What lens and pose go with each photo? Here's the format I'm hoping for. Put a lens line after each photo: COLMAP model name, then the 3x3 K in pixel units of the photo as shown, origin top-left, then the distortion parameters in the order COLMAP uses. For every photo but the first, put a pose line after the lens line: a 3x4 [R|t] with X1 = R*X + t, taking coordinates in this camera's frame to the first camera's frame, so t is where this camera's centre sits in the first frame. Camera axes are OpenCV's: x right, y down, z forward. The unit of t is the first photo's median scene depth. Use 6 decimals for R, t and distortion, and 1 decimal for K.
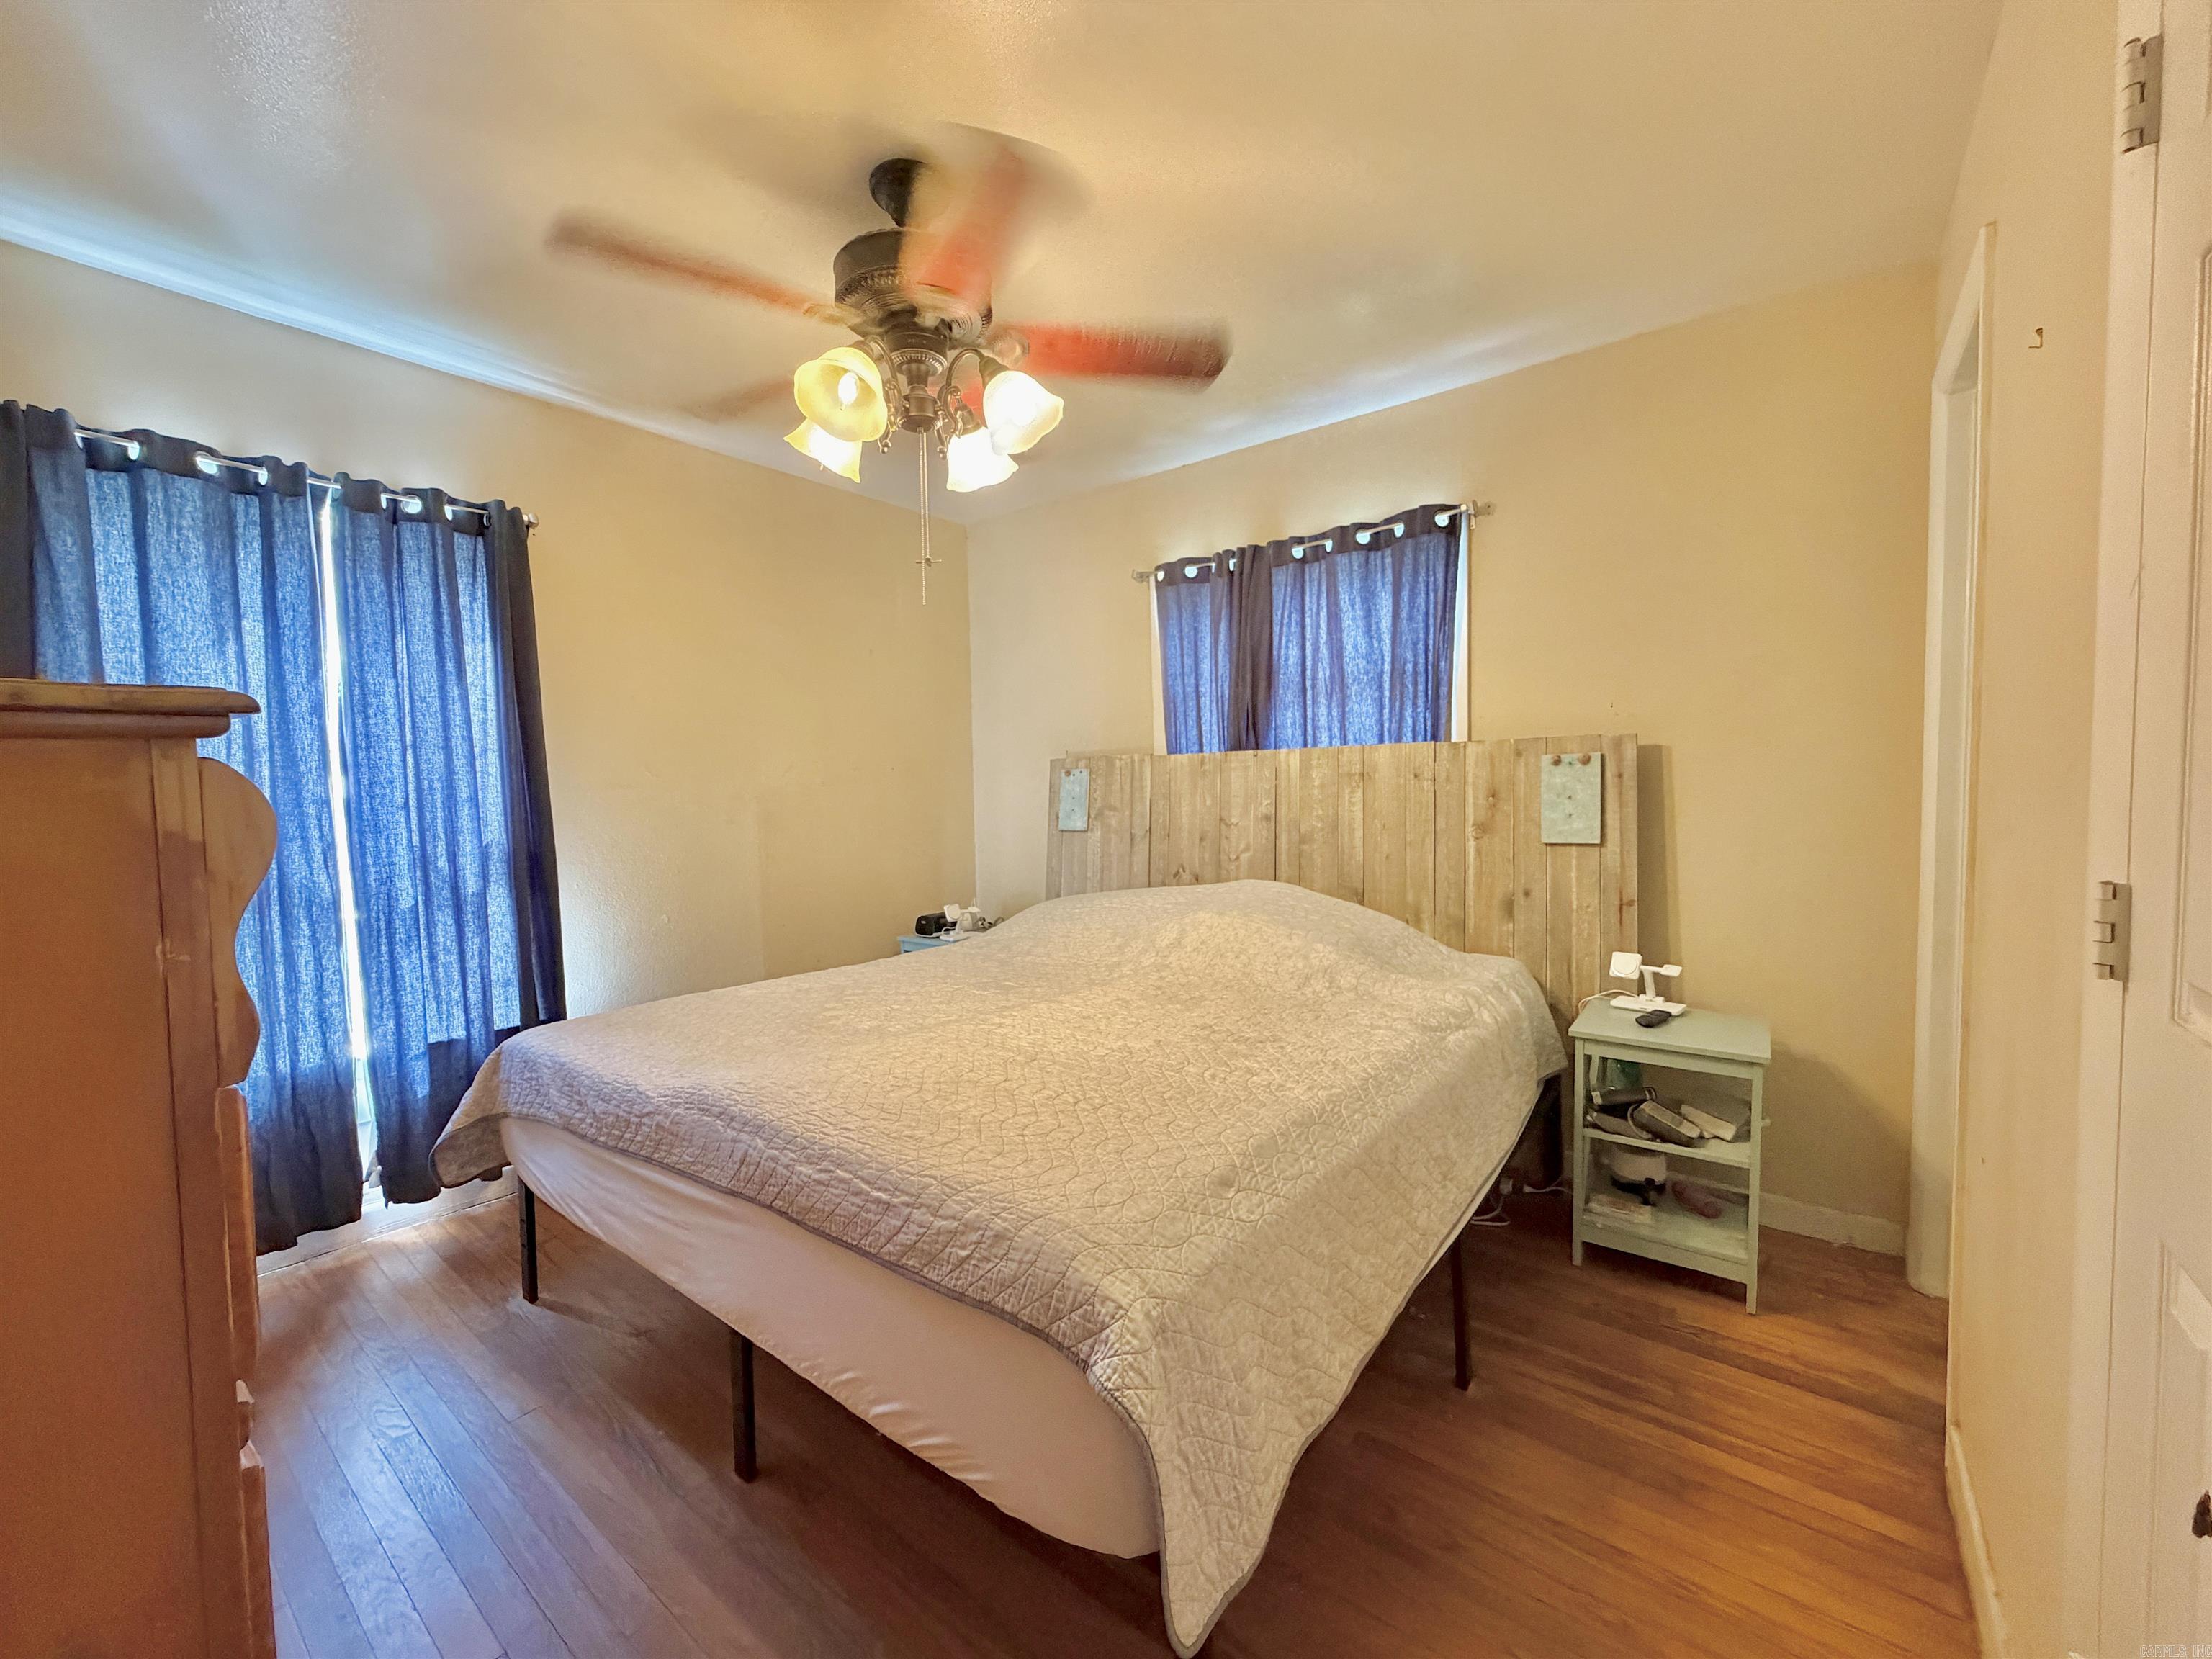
lens RADIAL K [[882.0, 0, 1100.0], [0, 882.0, 829.1], [0, 0, 1]] dist [-0.000797, 0.000231]
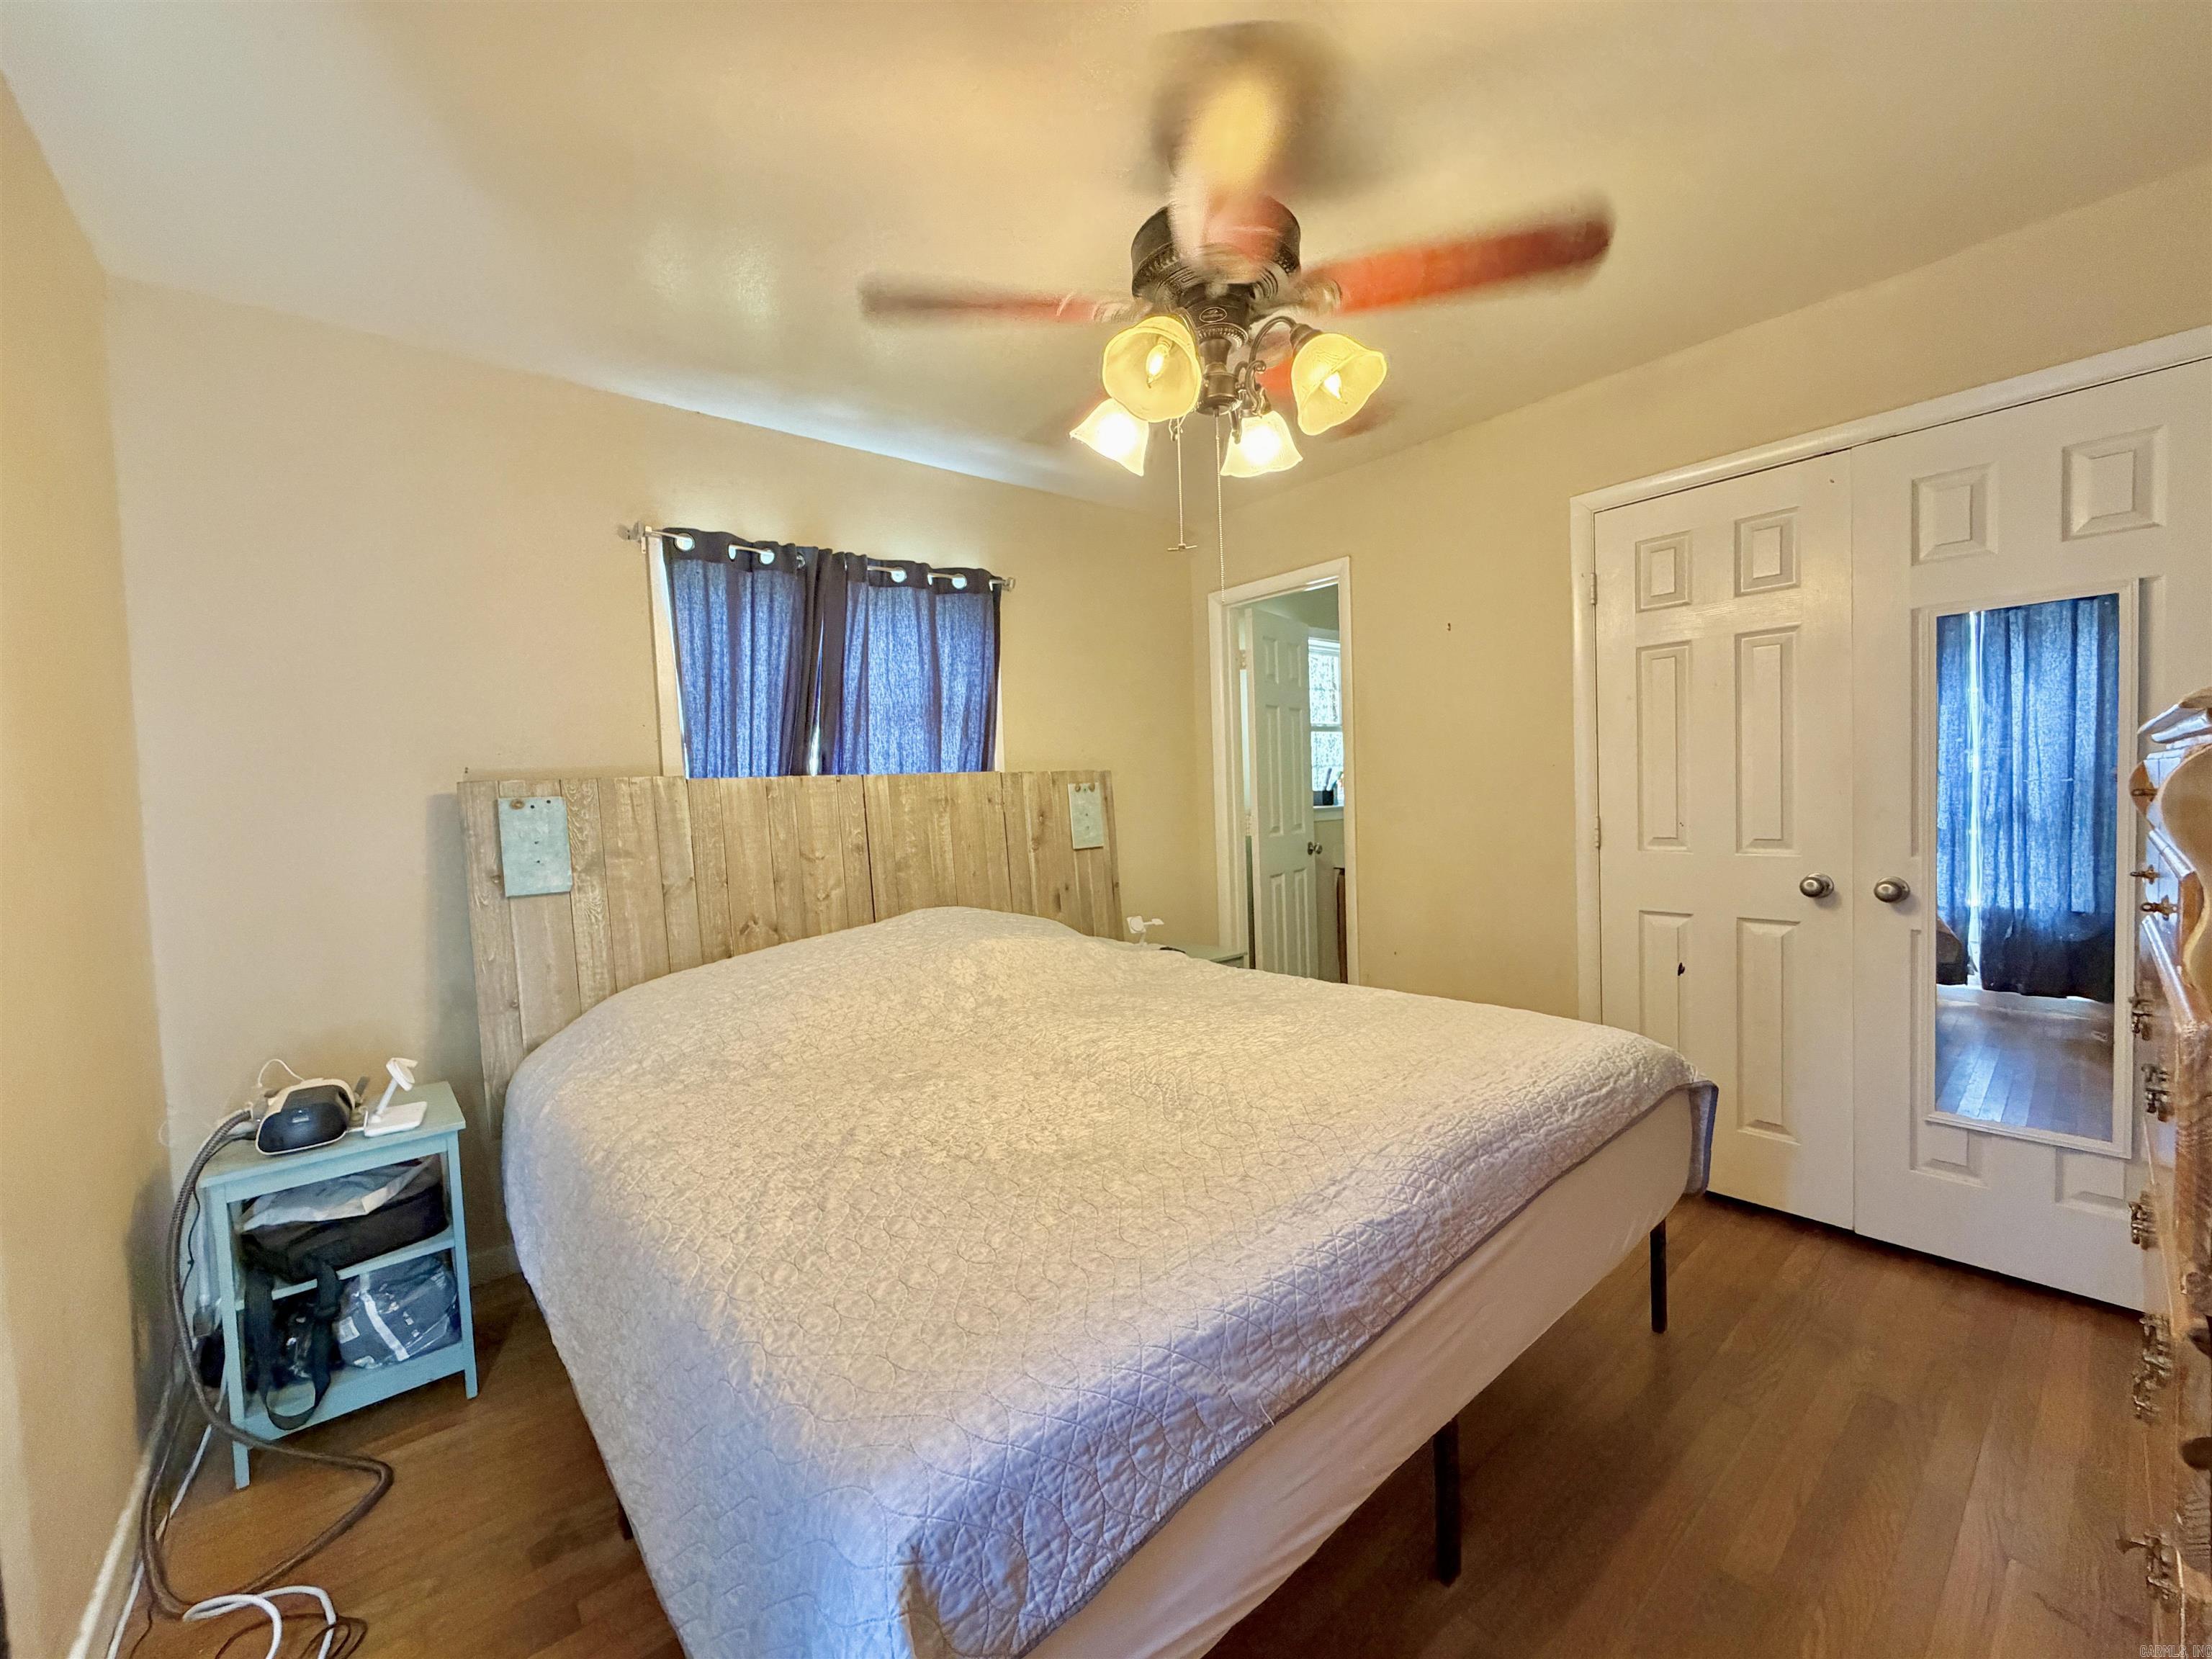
lens RADIAL K [[884.1, 0, 1106.0], [0, 884.1, 829.5], [0, 0, 1]] dist [-0.003460, -0.000342]
pose [[0.213552, -0.032547, 0.976389, -0.681327], [0.080877, 0.996603, 0.015531, -0.026315], [-0.973578, 0.075650, 0.215459, 0.563156]]
